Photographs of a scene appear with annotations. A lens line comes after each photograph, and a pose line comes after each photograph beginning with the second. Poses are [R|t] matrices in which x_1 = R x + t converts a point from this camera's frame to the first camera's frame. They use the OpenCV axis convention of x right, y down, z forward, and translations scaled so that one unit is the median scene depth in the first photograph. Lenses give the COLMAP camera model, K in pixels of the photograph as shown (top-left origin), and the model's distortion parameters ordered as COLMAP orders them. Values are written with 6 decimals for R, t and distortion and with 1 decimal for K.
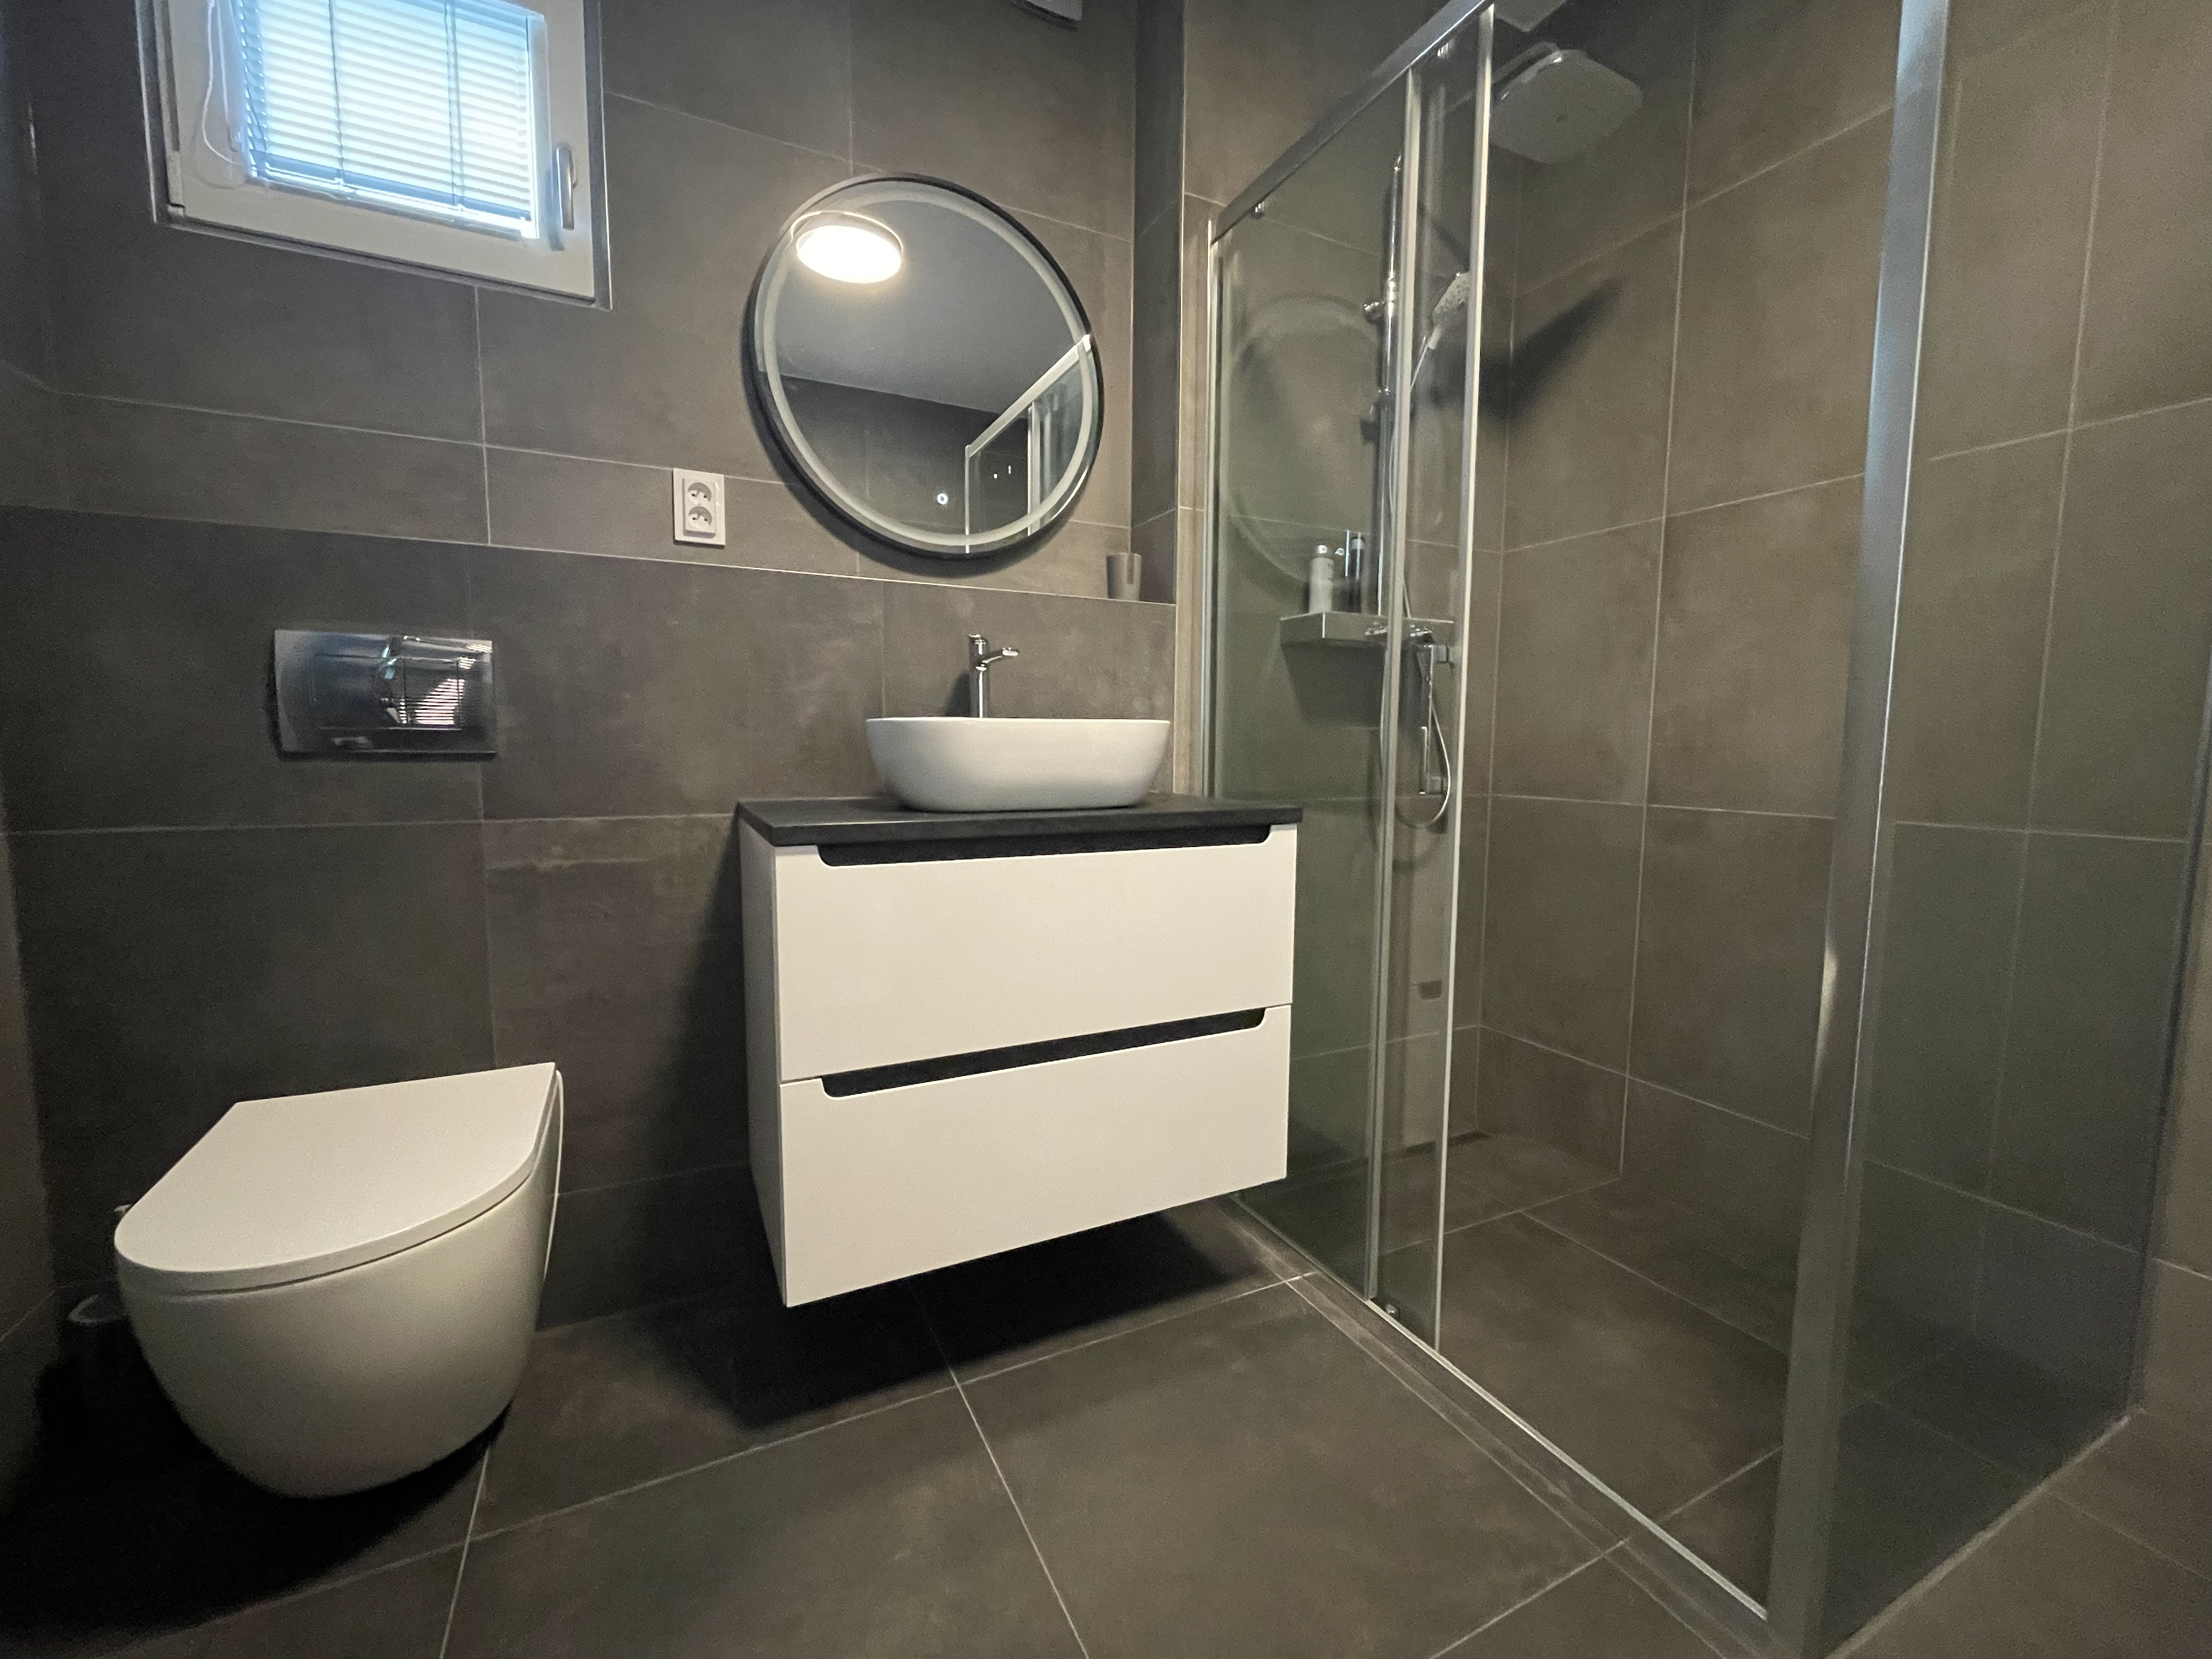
lens RADIAL K [[899.9, 0, 1099.9], [0, 899.9, 824.7], [0, 0, 1]] dist [-0.001226, -0.000600]
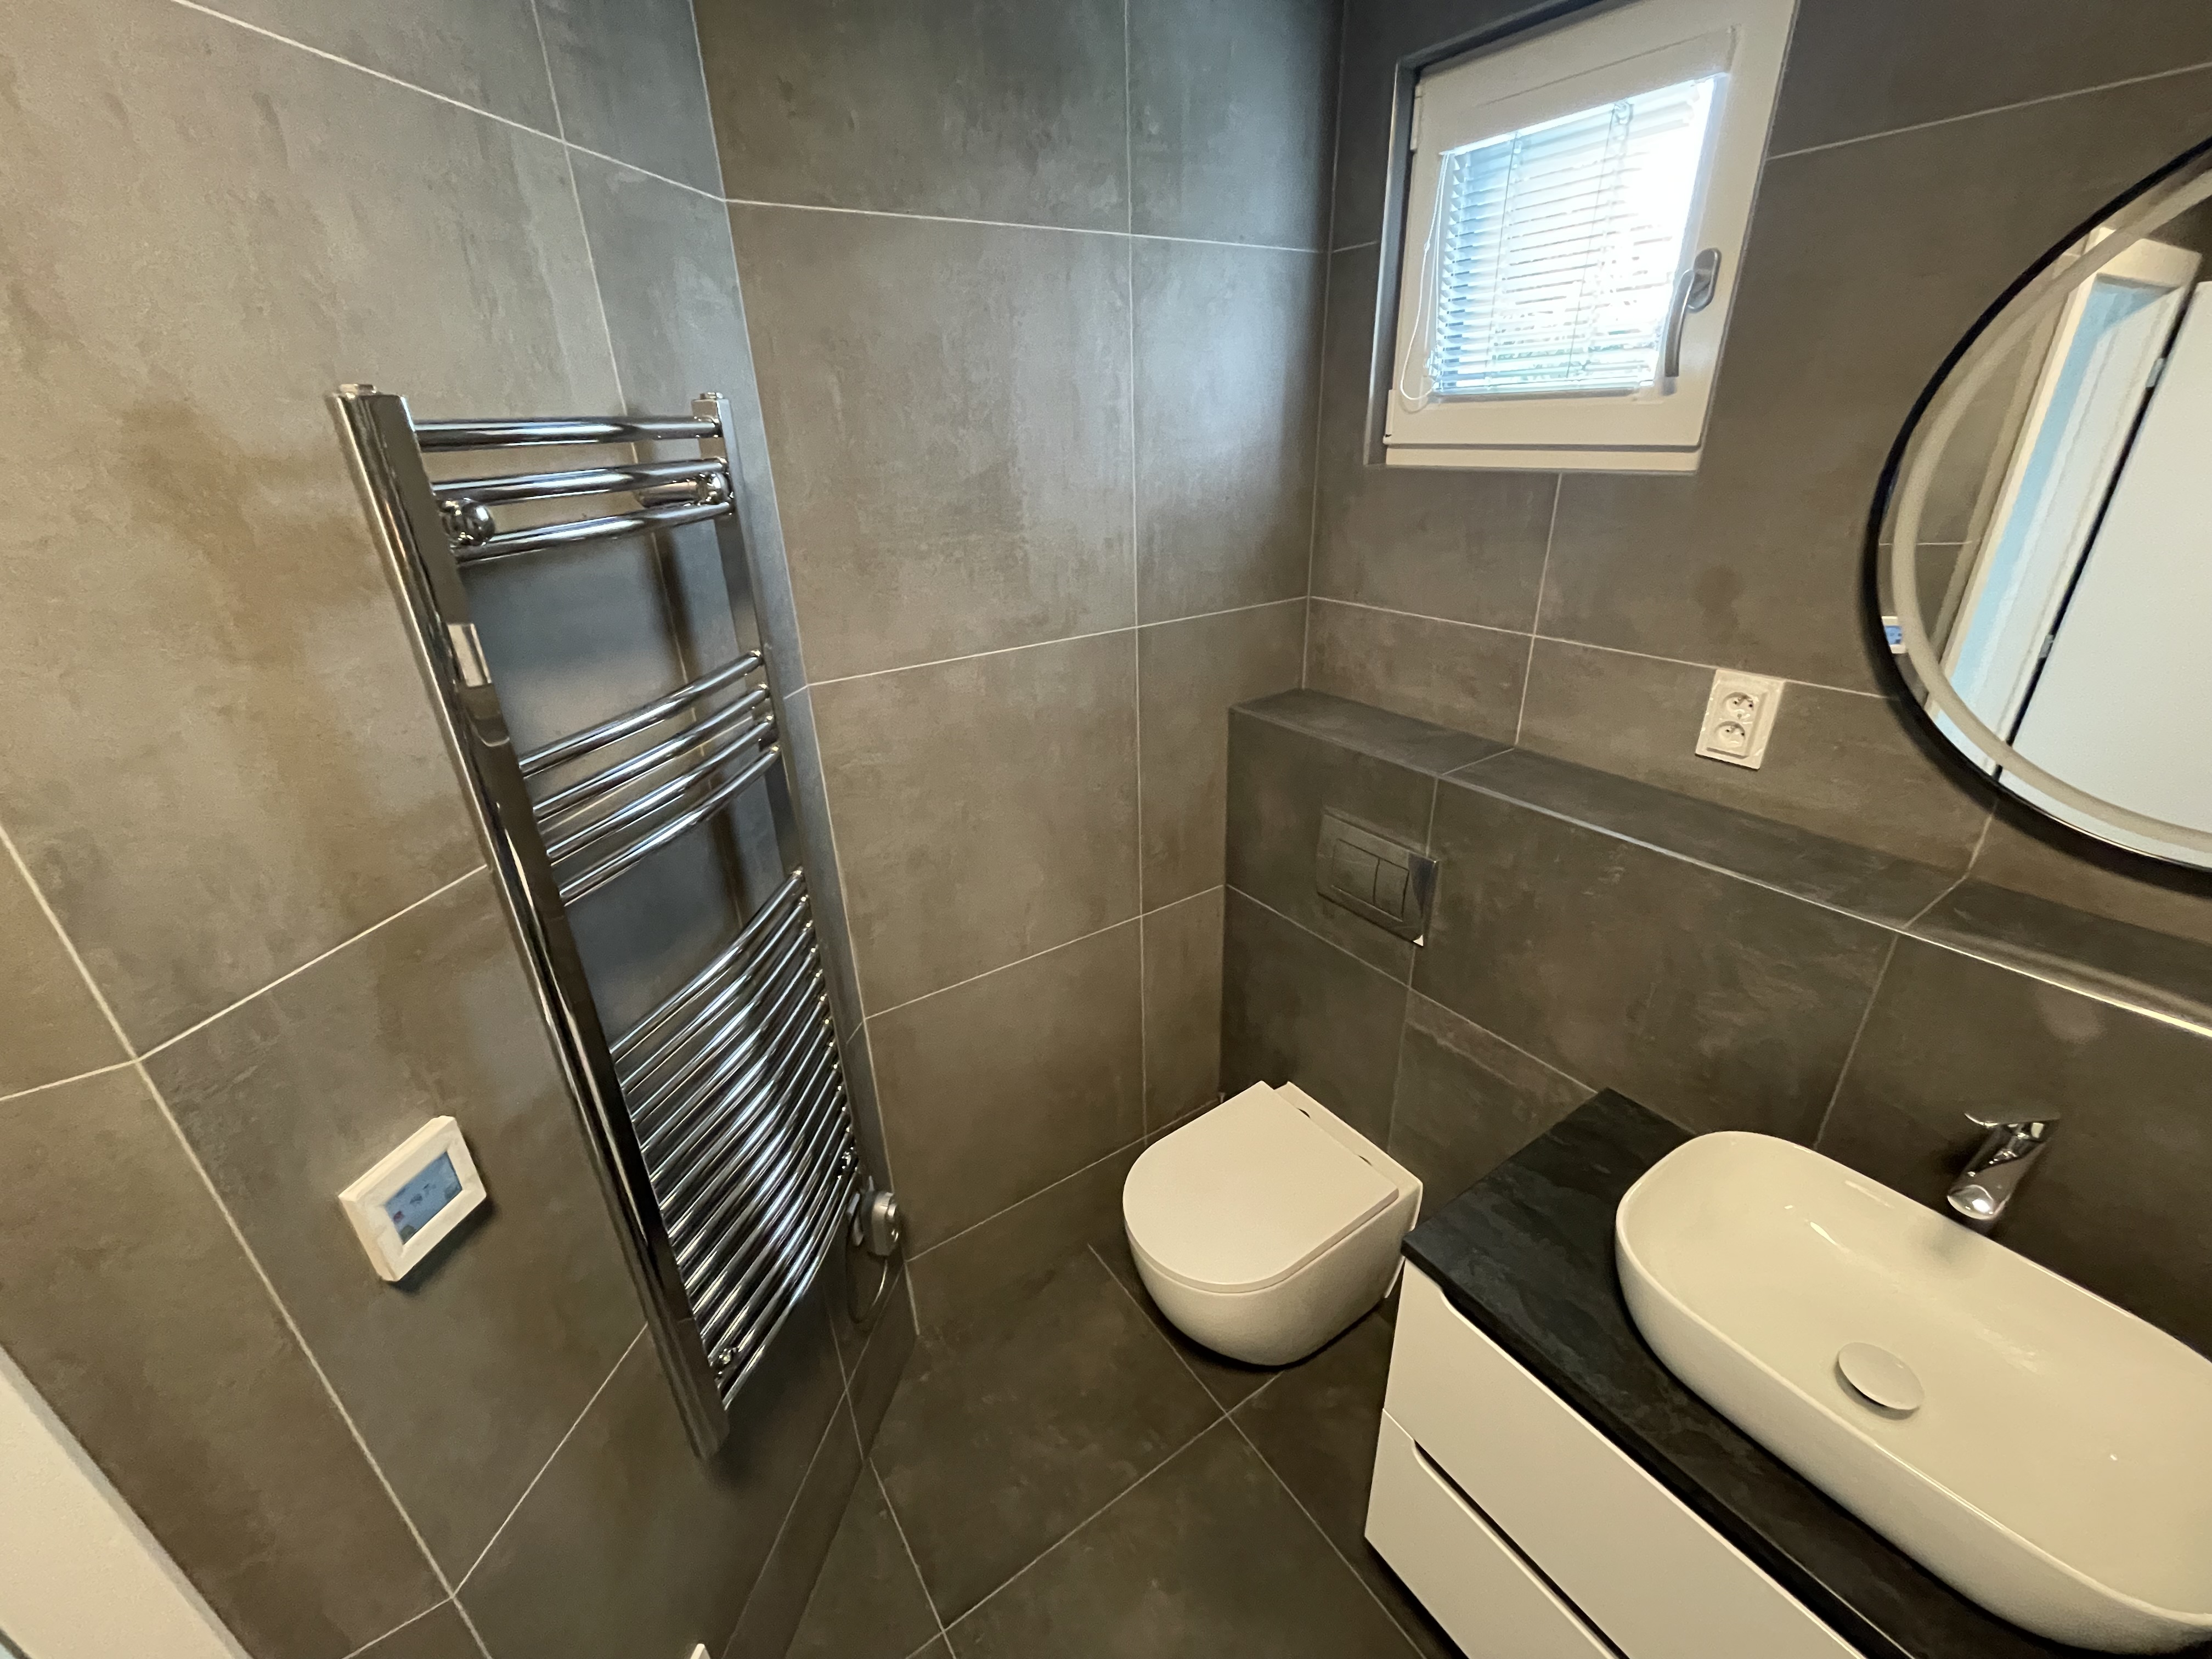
lens RADIAL K [[899.9, 0, 1099.9], [0, 899.9, 824.7], [0, 0, 1]] dist [-0.001226, -0.000600]
pose [[0.124113, 0.396358, -0.909668, 0.234142], [-0.056842, 0.918091, 0.392273, -0.572202], [0.990639, 0.003021, 0.136477, 0.376710]]
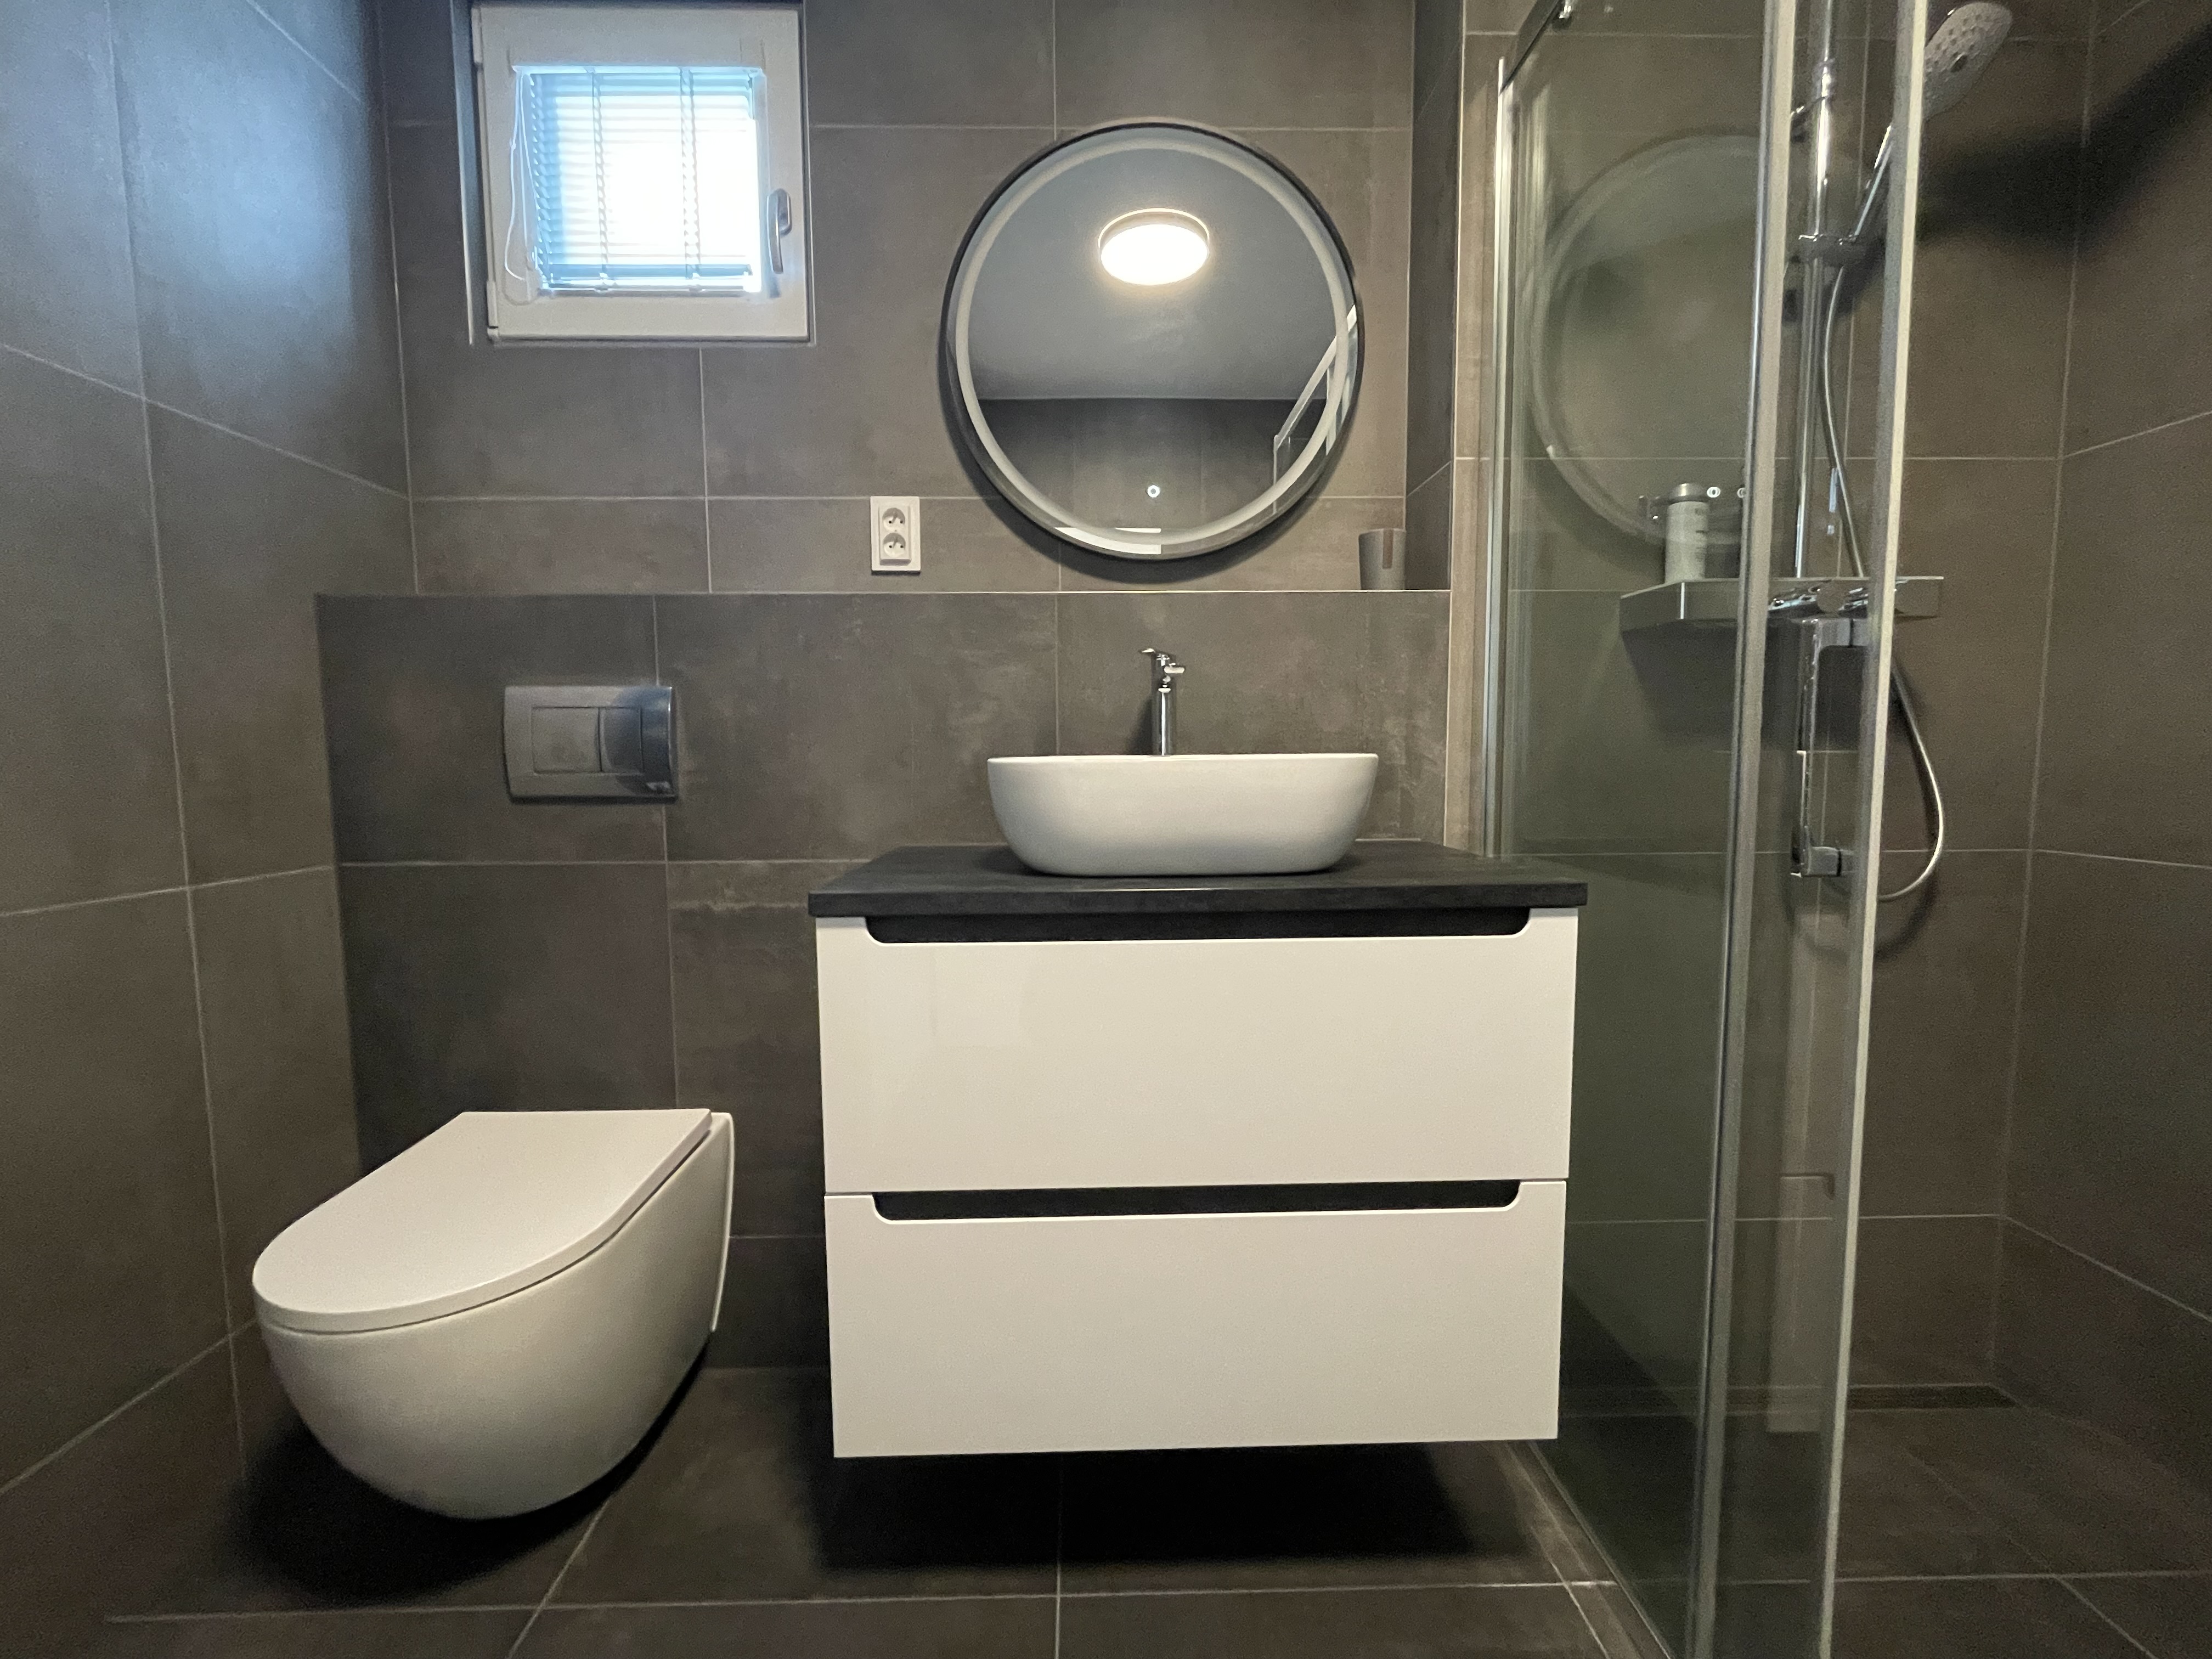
lens RADIAL K [[899.9, 0, 1099.9], [0, 899.9, 824.7], [0, 0, 1]] dist [-0.001226, -0.000600]
pose [[0.904768, 0.019724, -0.425447, 0.173068], [-0.025111, 0.999660, -0.007057, -0.045849], [0.425163, 0.017068, 0.904956, 0.247925]]
